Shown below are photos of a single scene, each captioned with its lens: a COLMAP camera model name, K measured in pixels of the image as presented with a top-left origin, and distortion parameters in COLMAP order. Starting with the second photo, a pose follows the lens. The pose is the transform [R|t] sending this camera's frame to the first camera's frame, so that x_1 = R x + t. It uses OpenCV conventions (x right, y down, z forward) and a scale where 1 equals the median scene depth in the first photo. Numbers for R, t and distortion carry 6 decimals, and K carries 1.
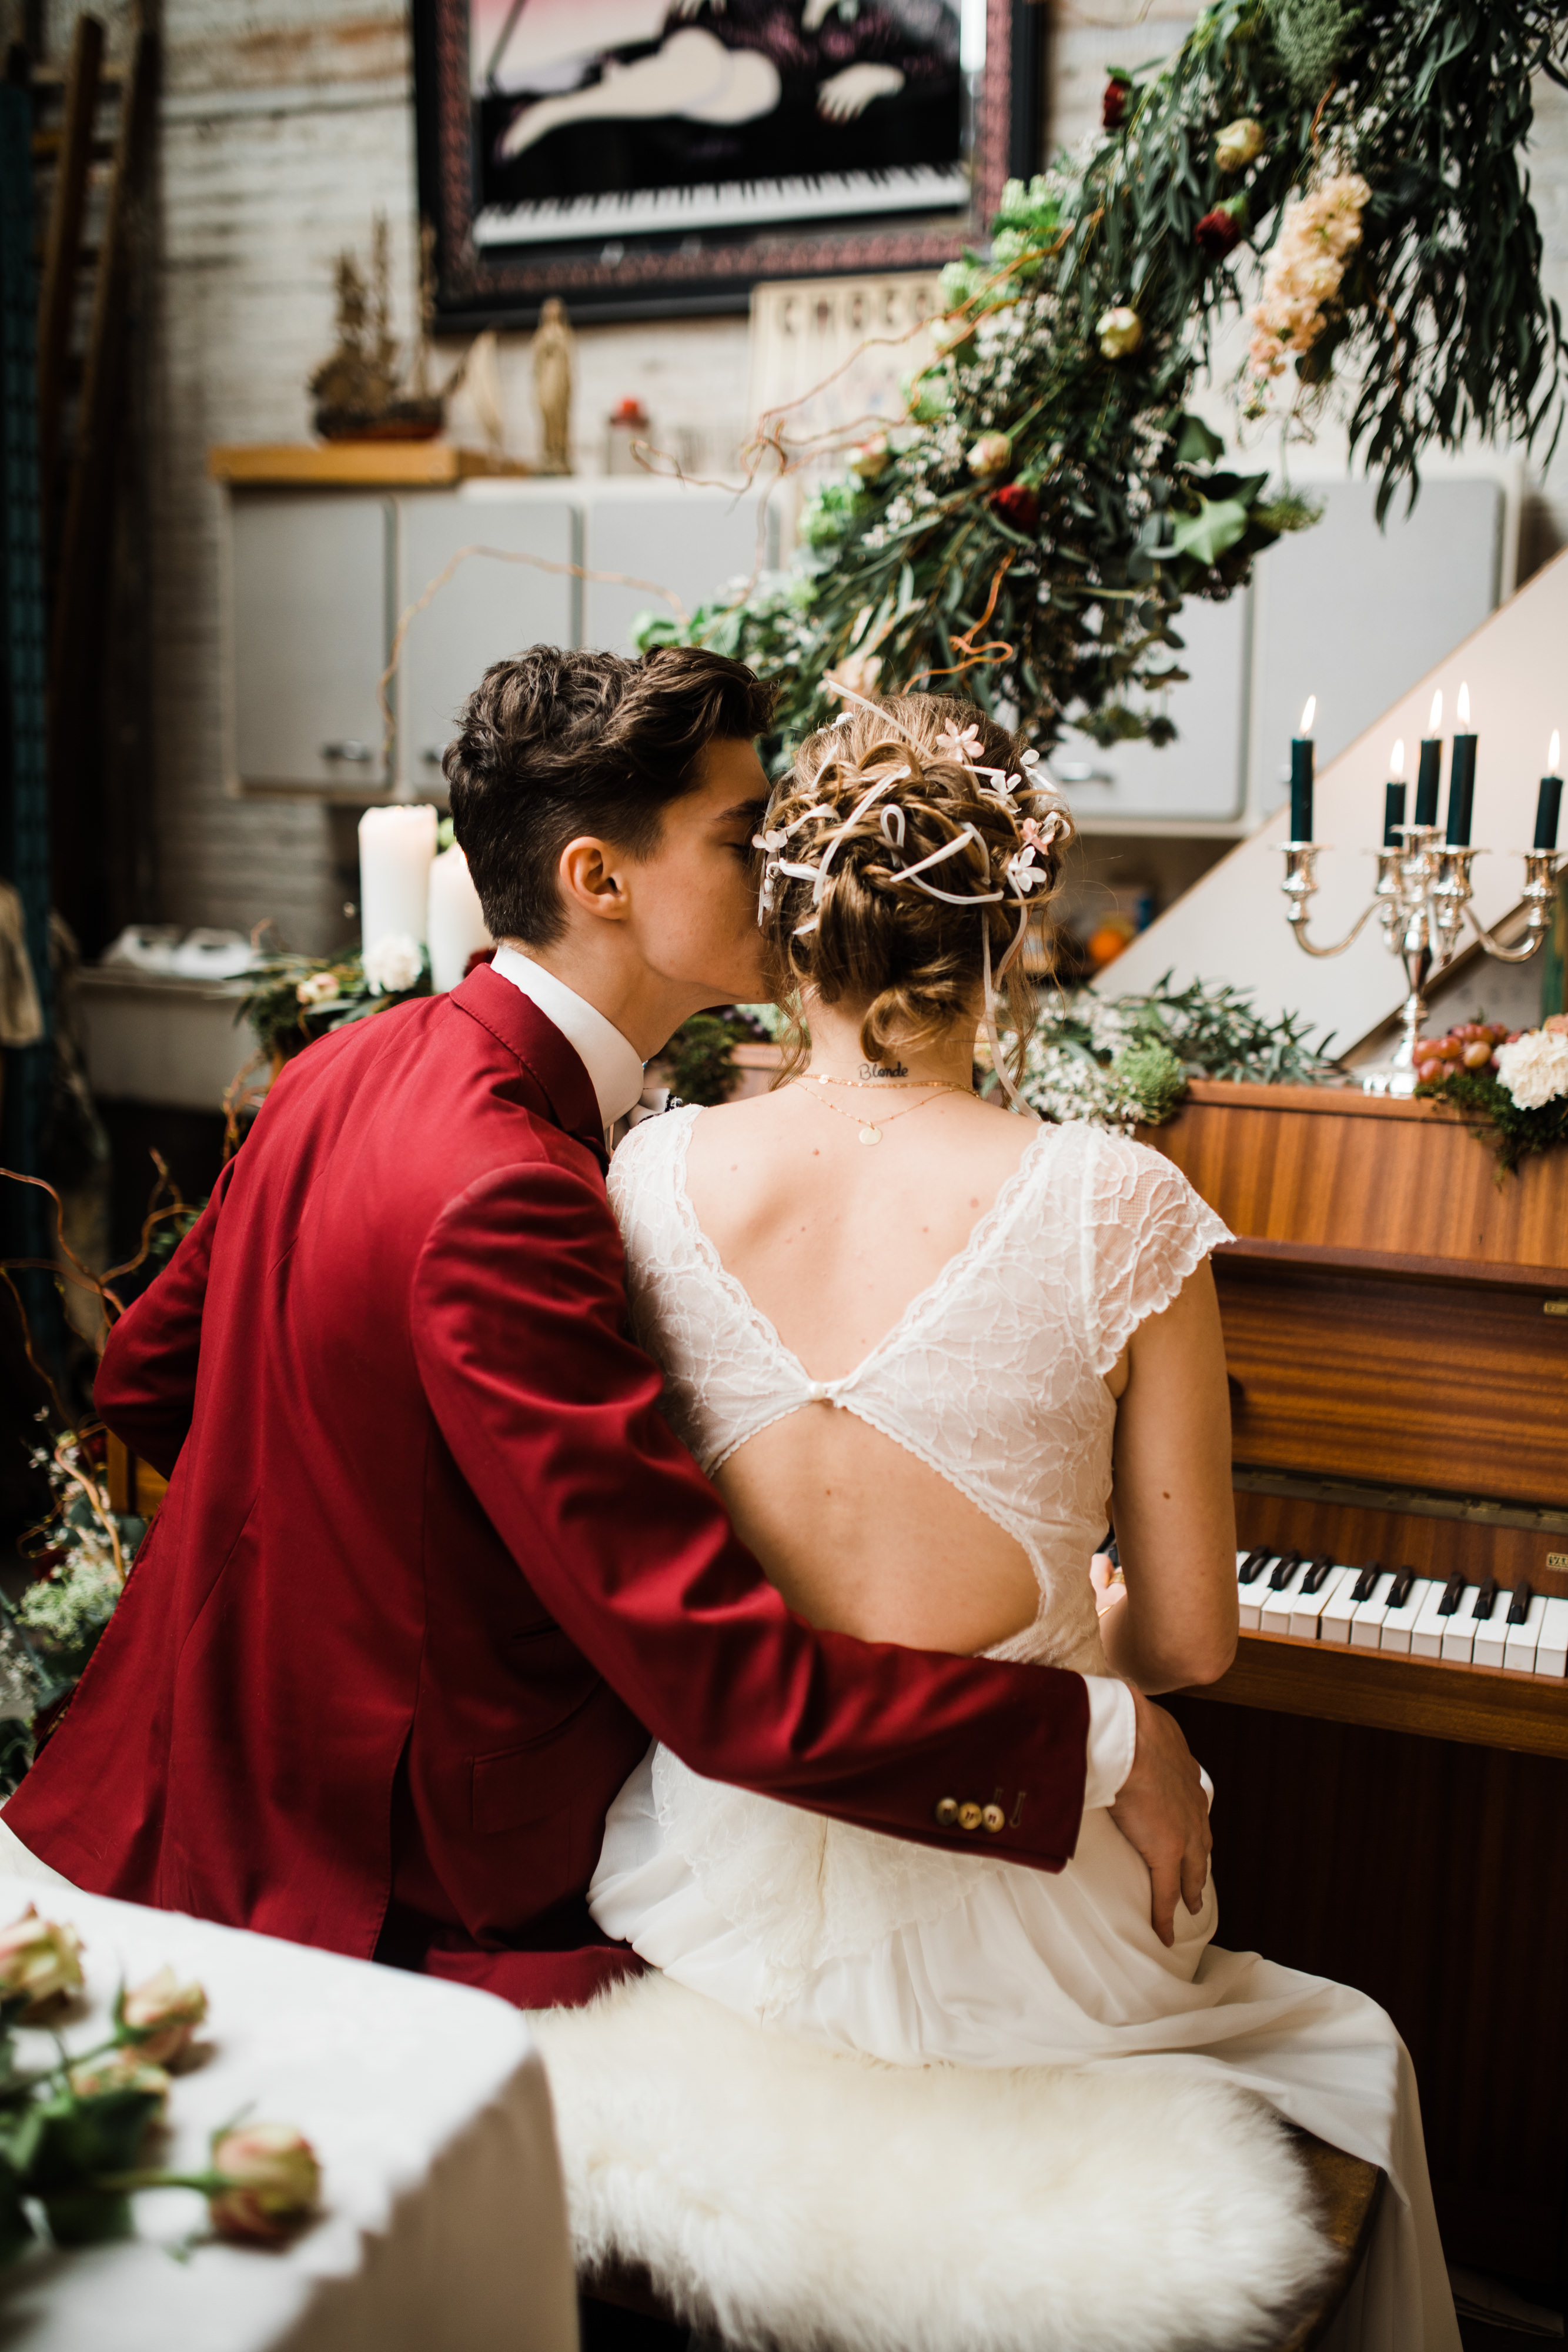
lens RADIAL K [[2376.4, 0, 782.1], [0, 2376.4, 1137.8], [0, 0, 1]] dist [-0.072725, 0.139502]
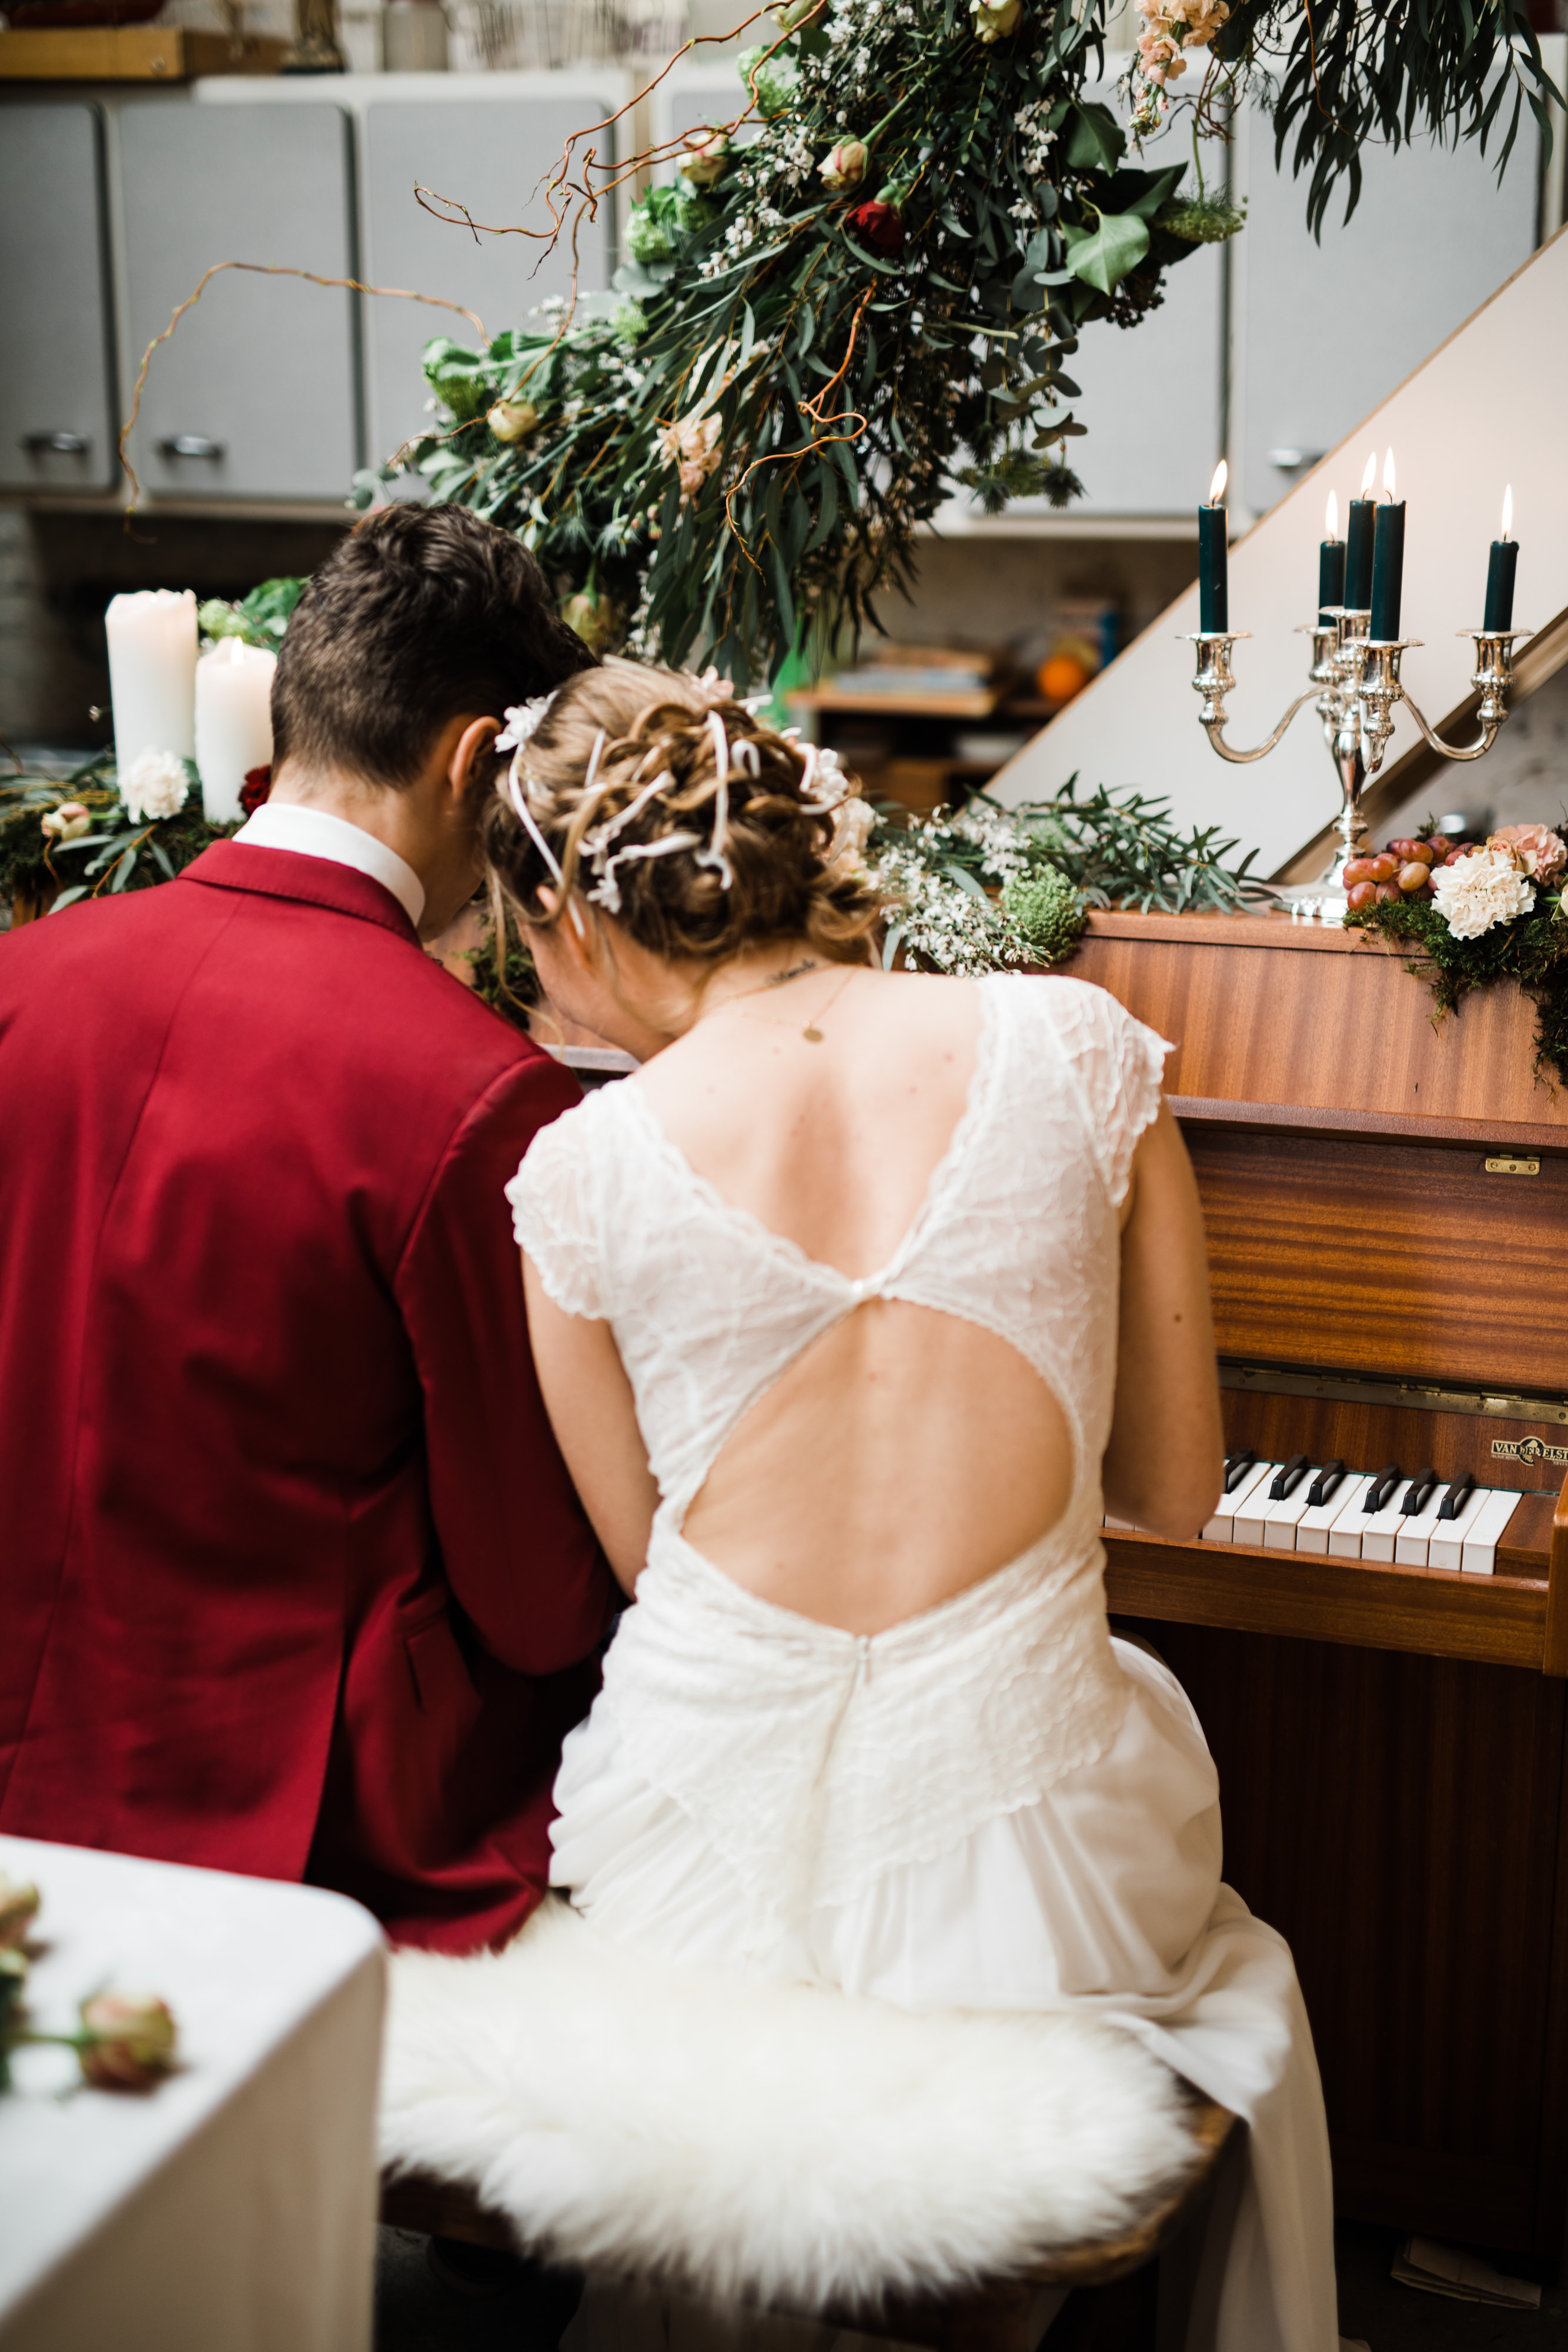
lens RADIAL K [[3824.8, 0, 784.0], [0, 3824.8, 1176.0], [0, 0, 1]] dist [-0.000931, -0.036294]
pose [[0.999409, -0.031099, 0.014661, 0.035985], [0.029676, 0.995599, 0.088896, -0.053807], [-0.017361, -0.088408, 0.995933, -0.383892]]
